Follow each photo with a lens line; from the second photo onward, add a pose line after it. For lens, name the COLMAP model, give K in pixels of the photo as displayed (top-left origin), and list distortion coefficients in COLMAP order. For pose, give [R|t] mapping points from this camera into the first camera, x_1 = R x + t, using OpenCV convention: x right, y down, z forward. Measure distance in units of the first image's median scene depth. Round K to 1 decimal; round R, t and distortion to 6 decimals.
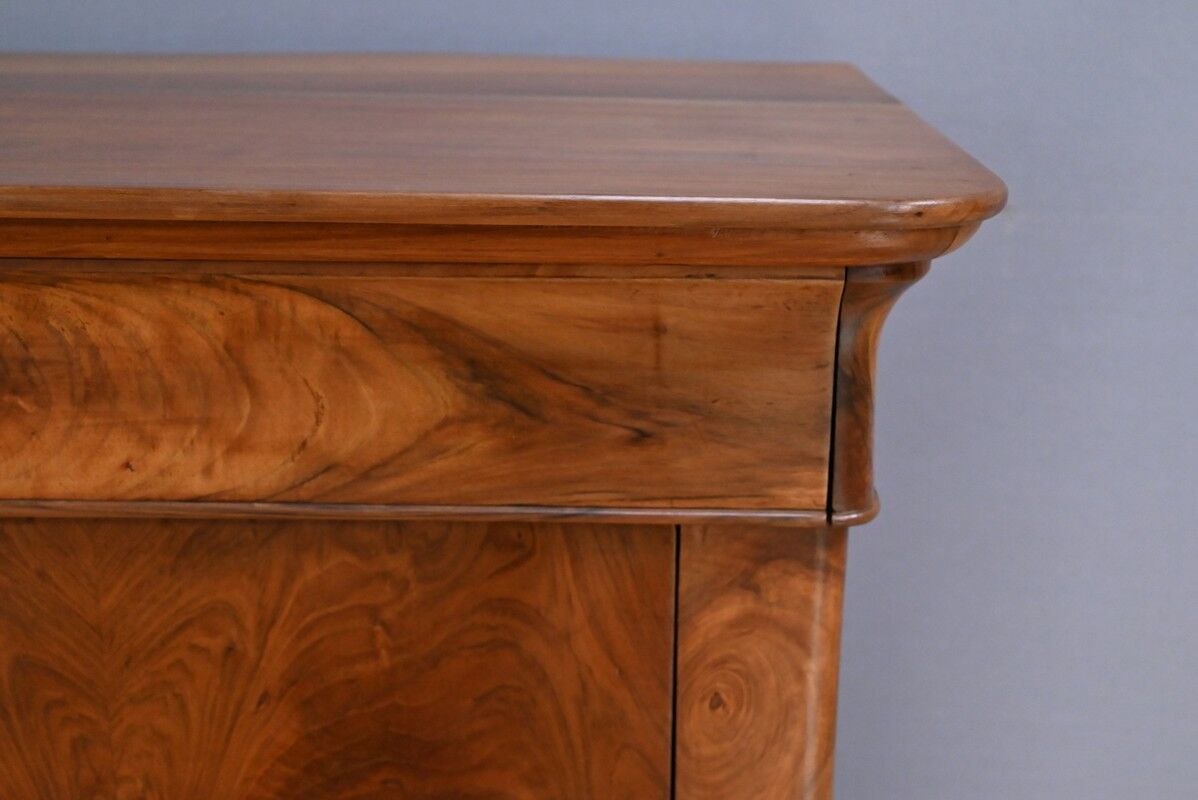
lens RADIAL K [[1703.2, 0, 593.9], [0, 1703.2, 402.5], [0, 0, 1]] dist [-0.009286, 0.000000]
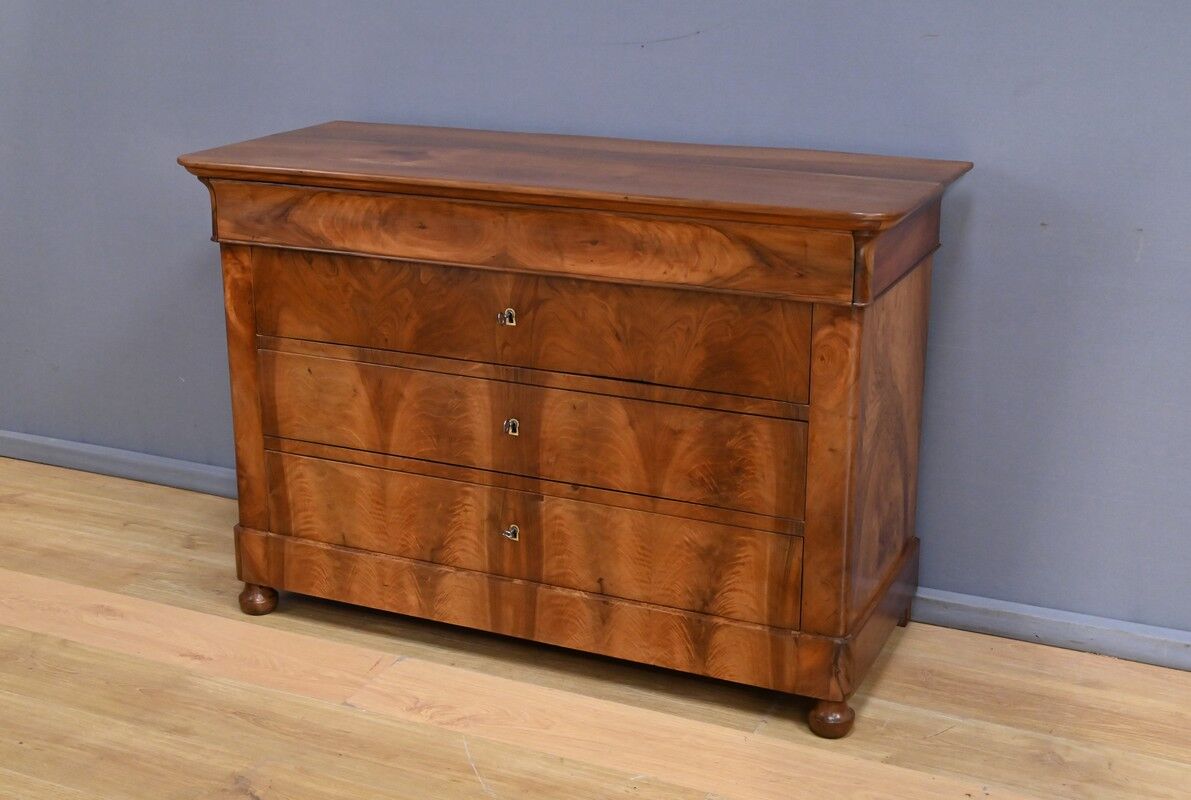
lens RADIAL K [[1601.8, 0, 564.8], [0, 1601.8, 387.2], [0, 0, 1]] dist [0.012270, 0.000000]
pose [[0.912796, 0.107922, -0.393898, 0.899693], [-0.108541, 0.993875, 0.020778, 0.230278], [0.393728, 0.023788, 0.918919, -2.212466]]
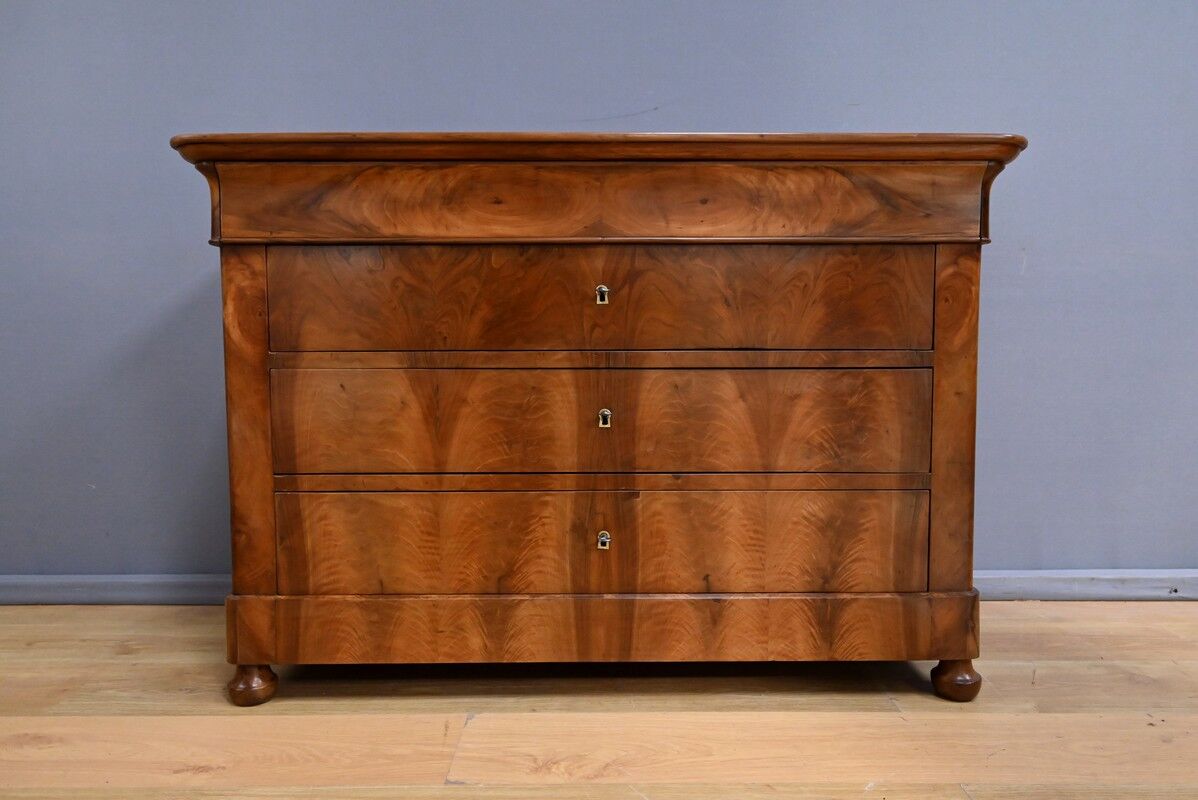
lens RADIAL K [[809.0, 0, 594.3], [0, 809.0, 394.9], [0, 0, 1]] dist [0.008632, -0.001908]
pose [[0.999677, -0.011735, 0.022537, -0.703877], [0.016552, 0.973705, -0.227212, 0.749499], [-0.019278, 0.227512, 0.973585, -0.556063]]
